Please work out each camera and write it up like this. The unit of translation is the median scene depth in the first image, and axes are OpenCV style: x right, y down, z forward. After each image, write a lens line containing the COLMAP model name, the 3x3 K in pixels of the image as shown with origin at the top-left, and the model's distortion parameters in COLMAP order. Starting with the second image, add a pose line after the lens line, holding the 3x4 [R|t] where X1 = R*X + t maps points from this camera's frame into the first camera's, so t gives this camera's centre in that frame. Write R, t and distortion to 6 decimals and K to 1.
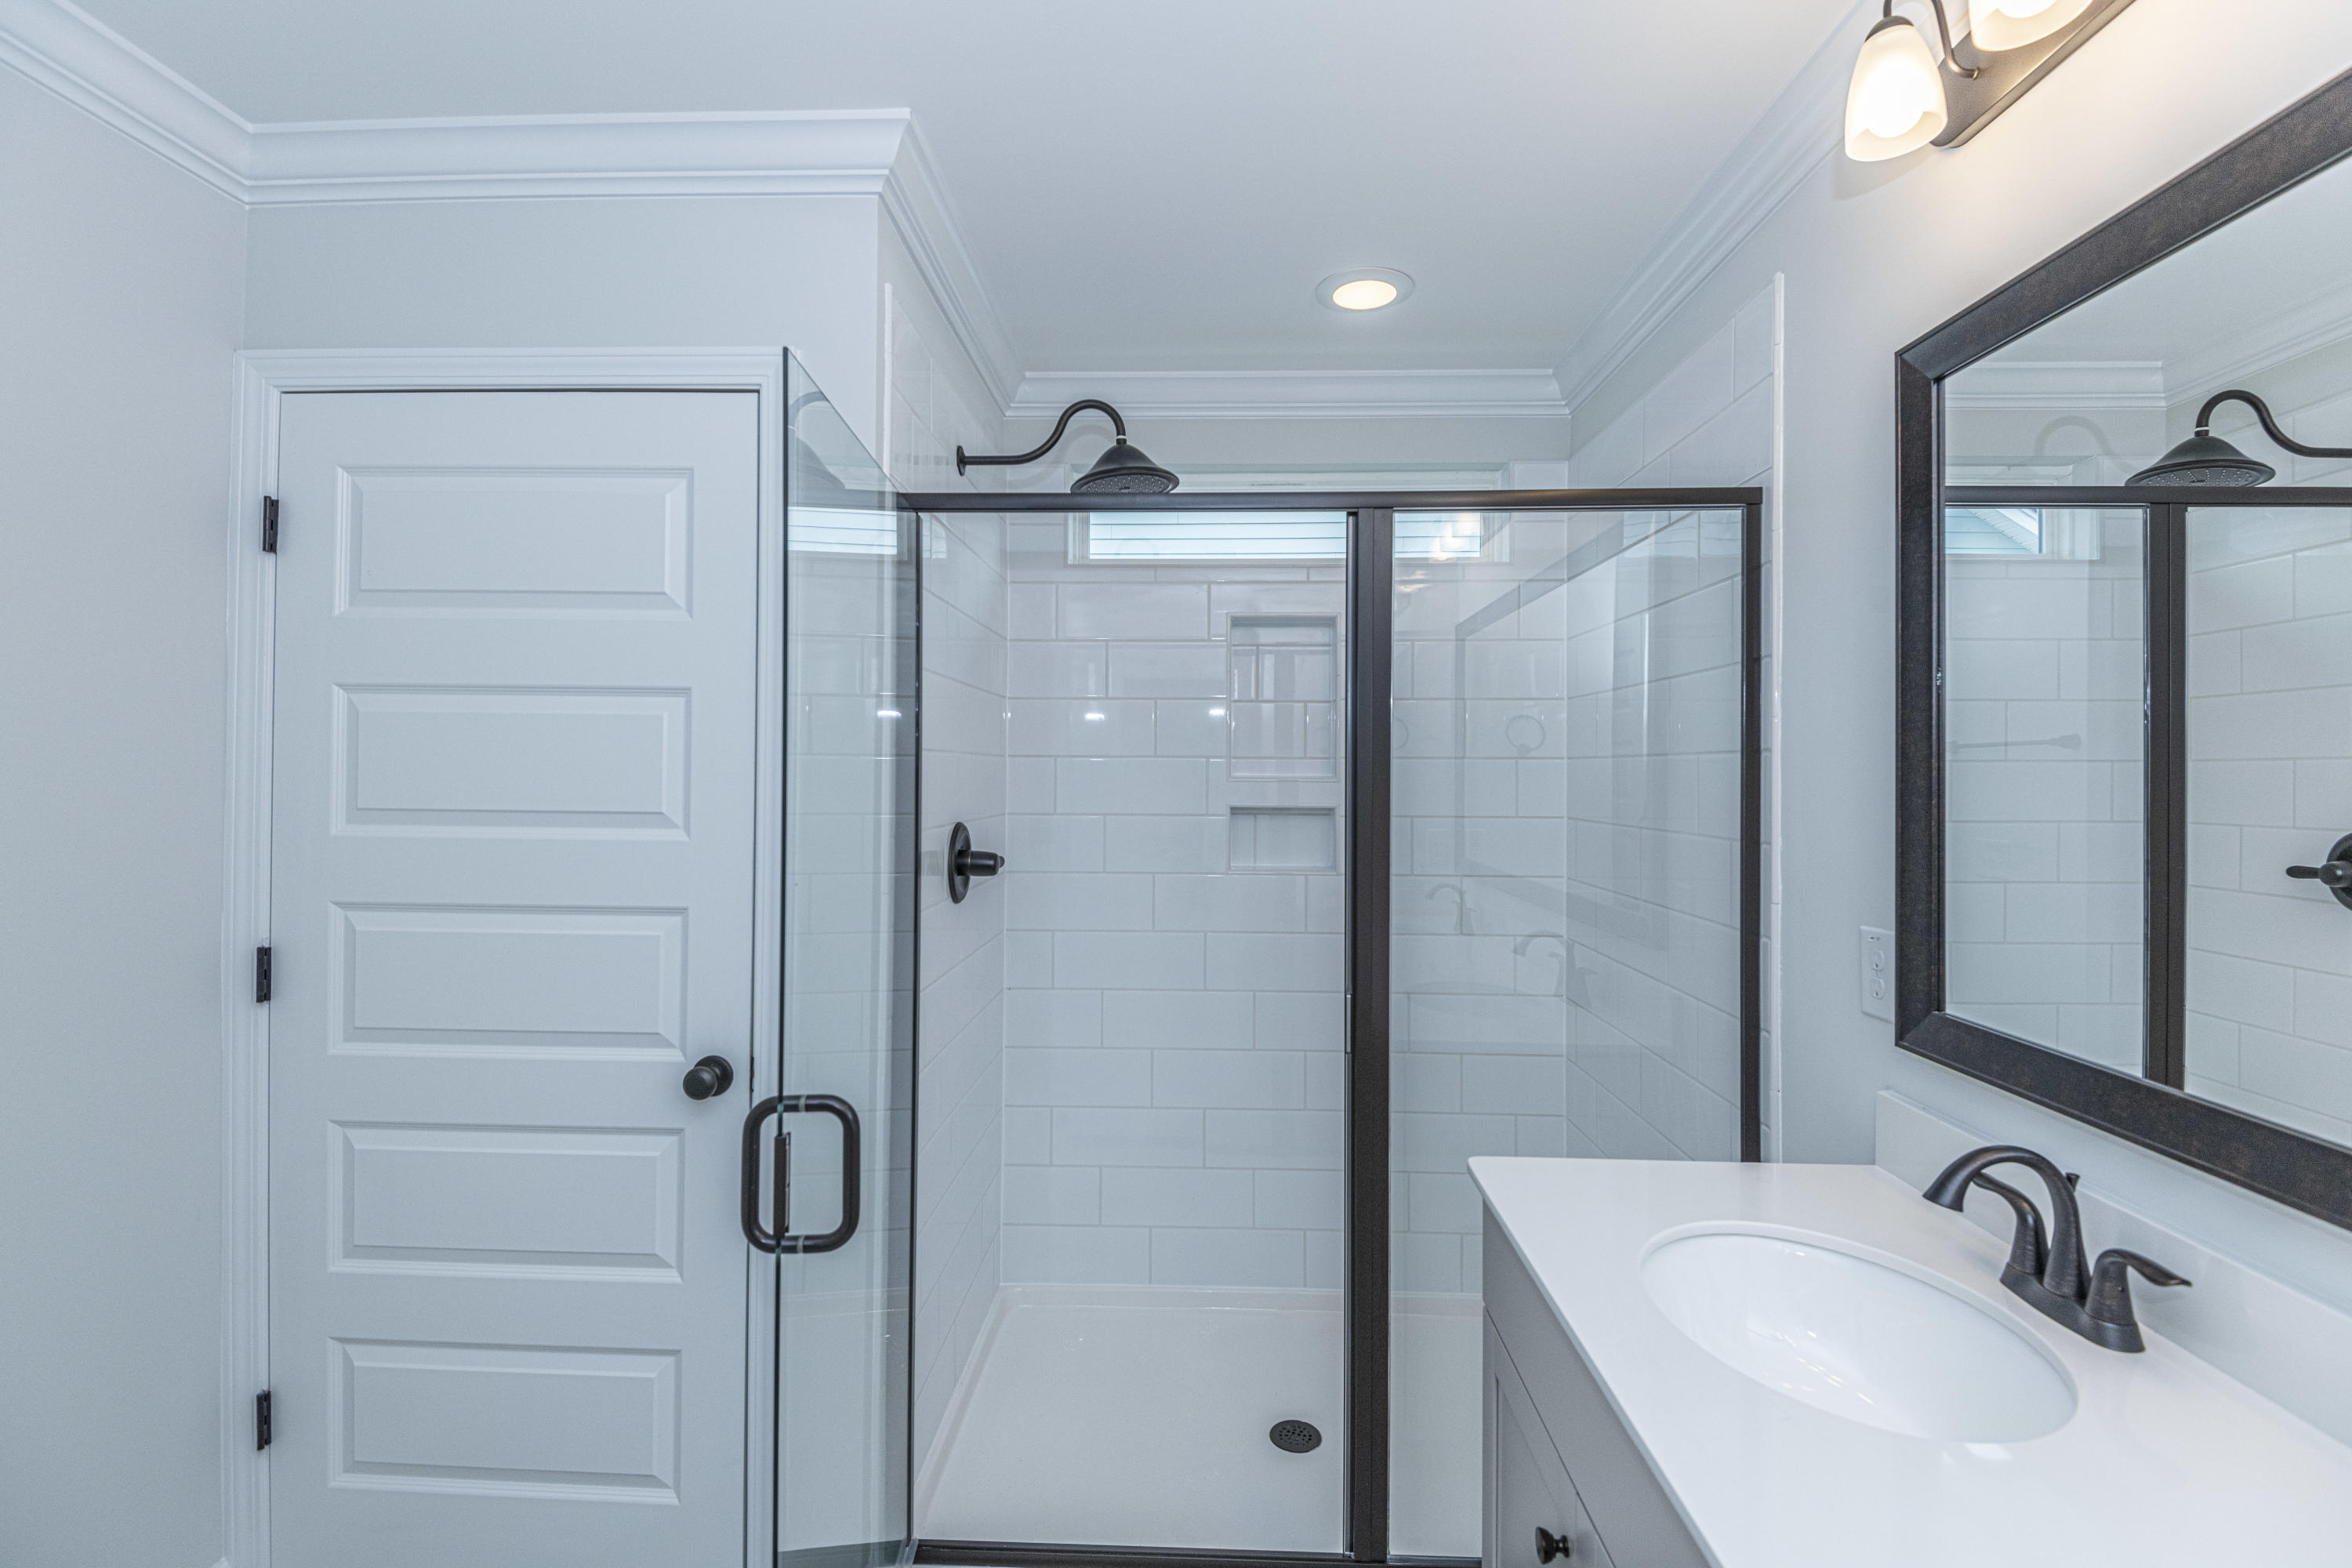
lens RADIAL K [[1065.3, 0, 1159.5], [0, 1065.3, 772.0], [0, 0, 1]] dist [0.000842, -0.009815]
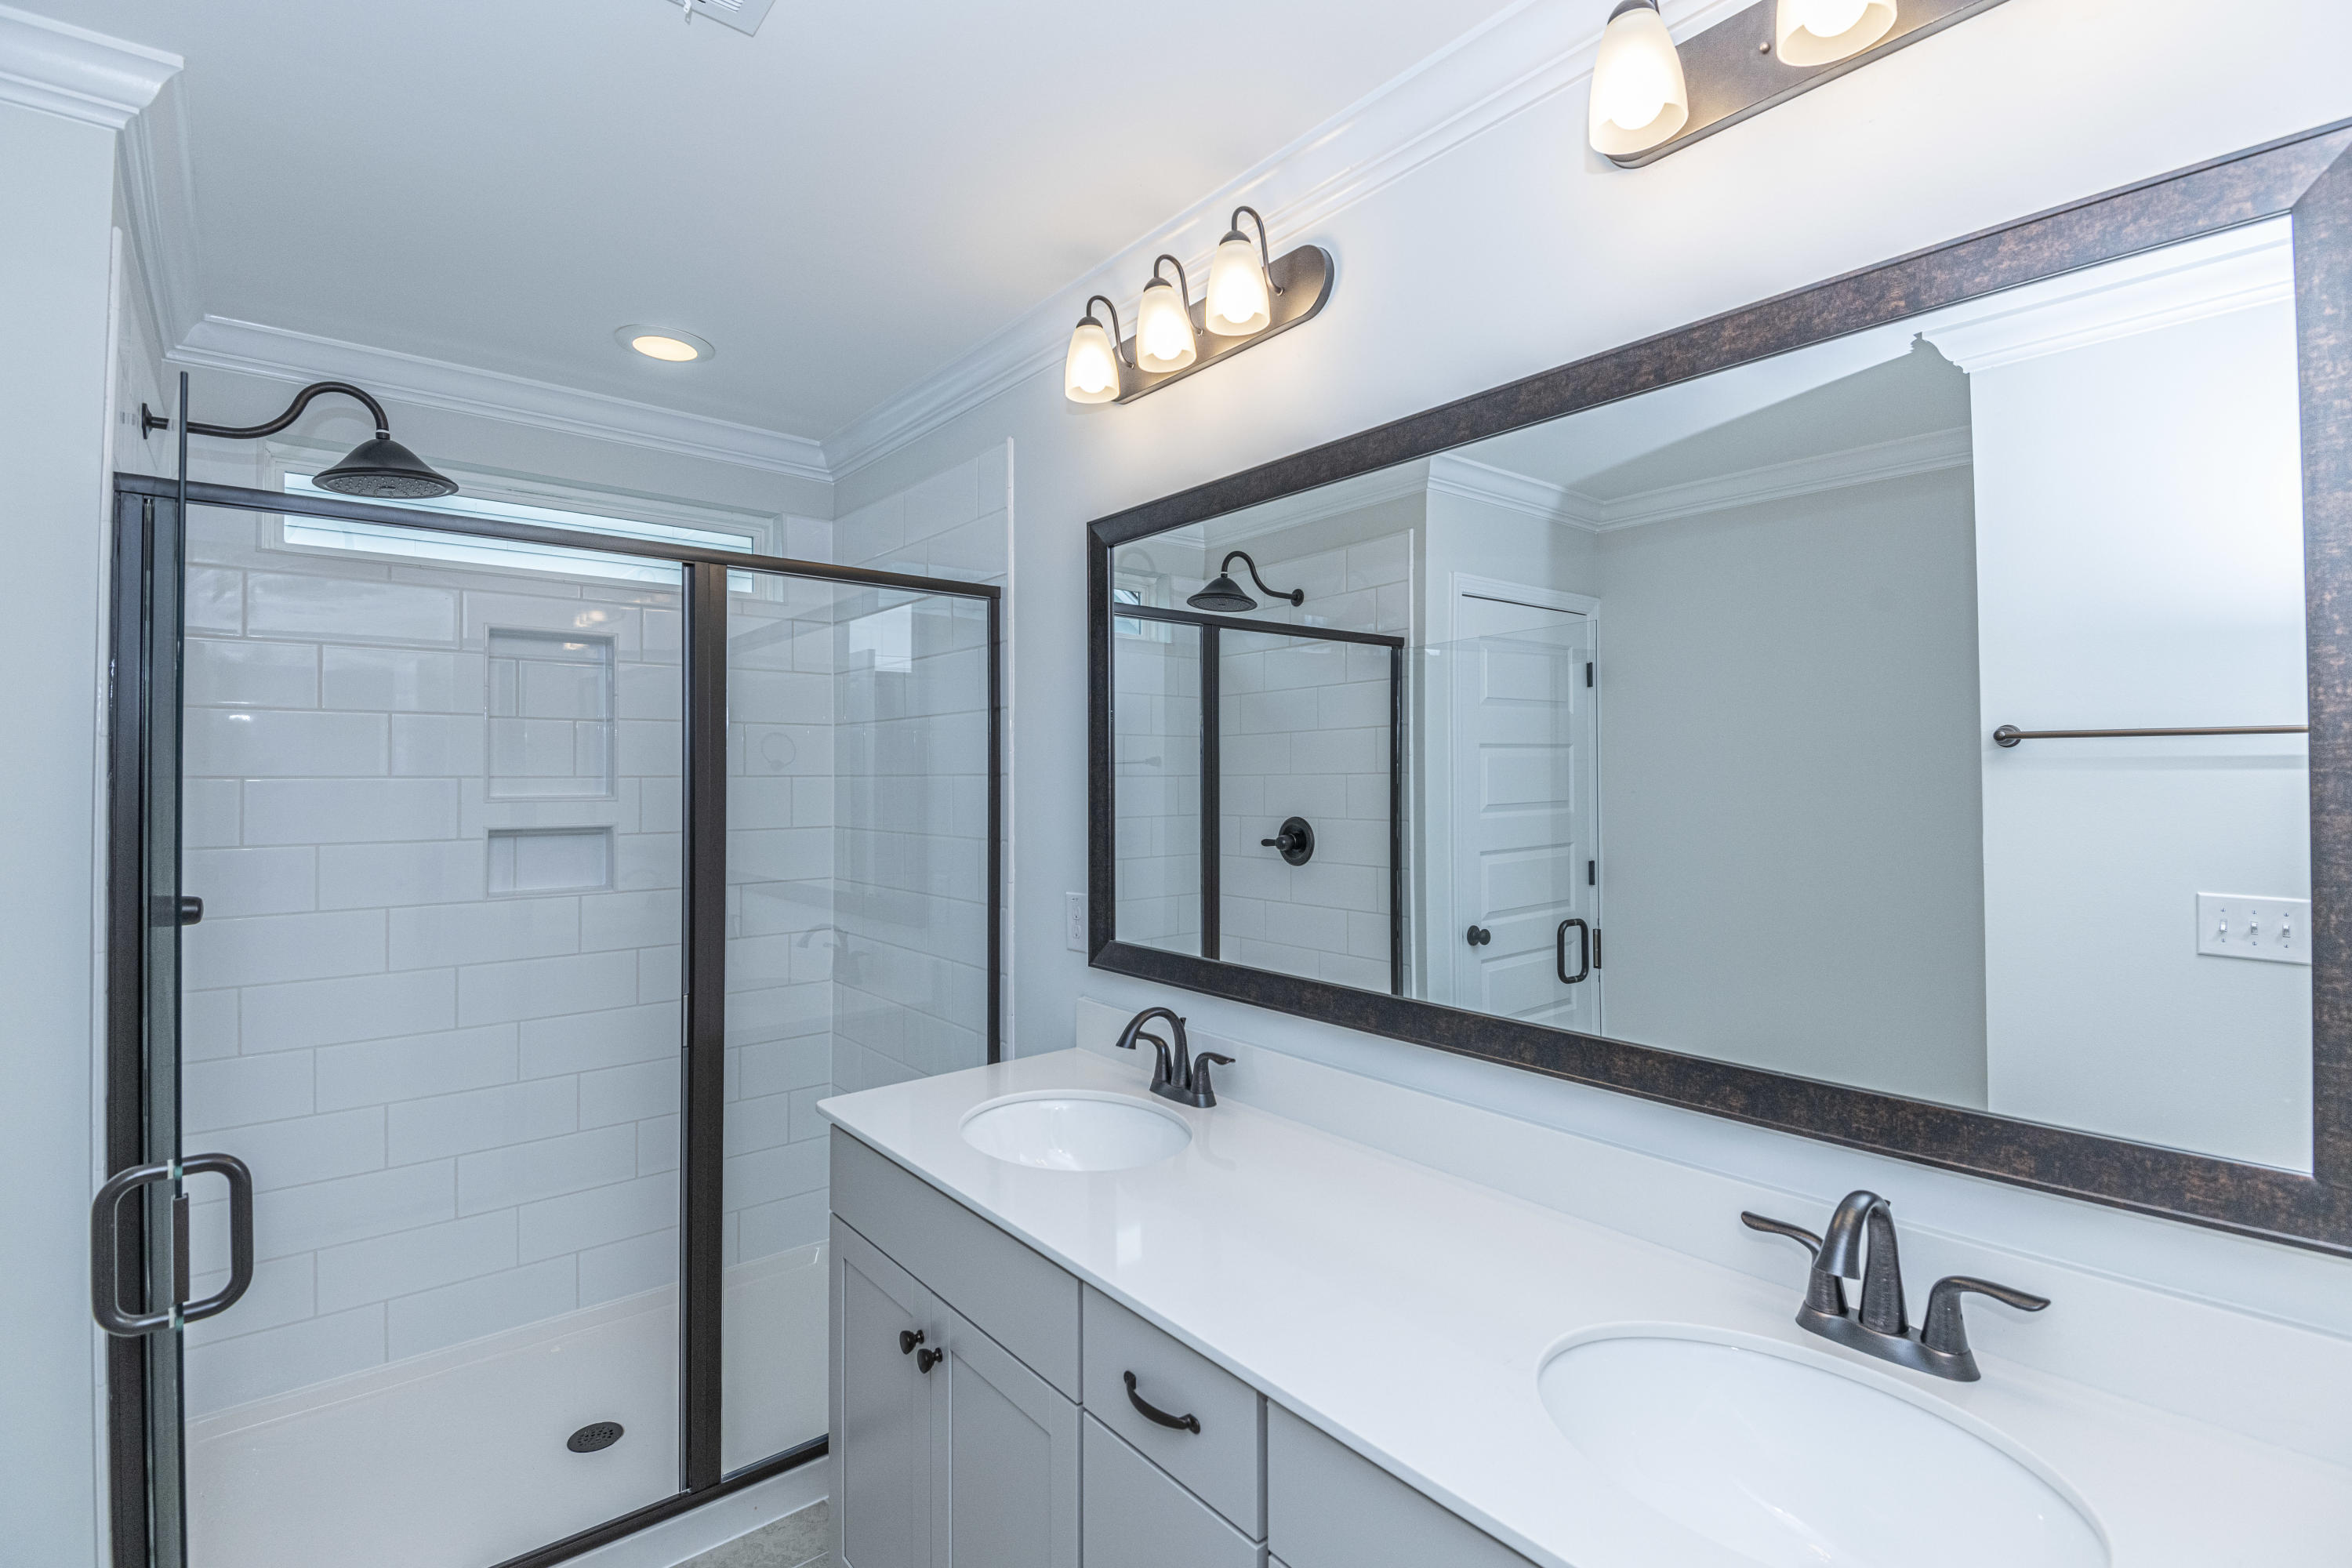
lens RADIAL K [[1065.3, 0, 1170.7], [0, 1065.3, 791.5], [0, 0, 1]] dist [0.000842, -0.009815]
pose [[0.739483, -0.016147, 0.672982, -0.238595], [0.008250, 0.999855, 0.014925, -0.018379], [-0.673125, -0.005484, 0.739508, -0.209806]]
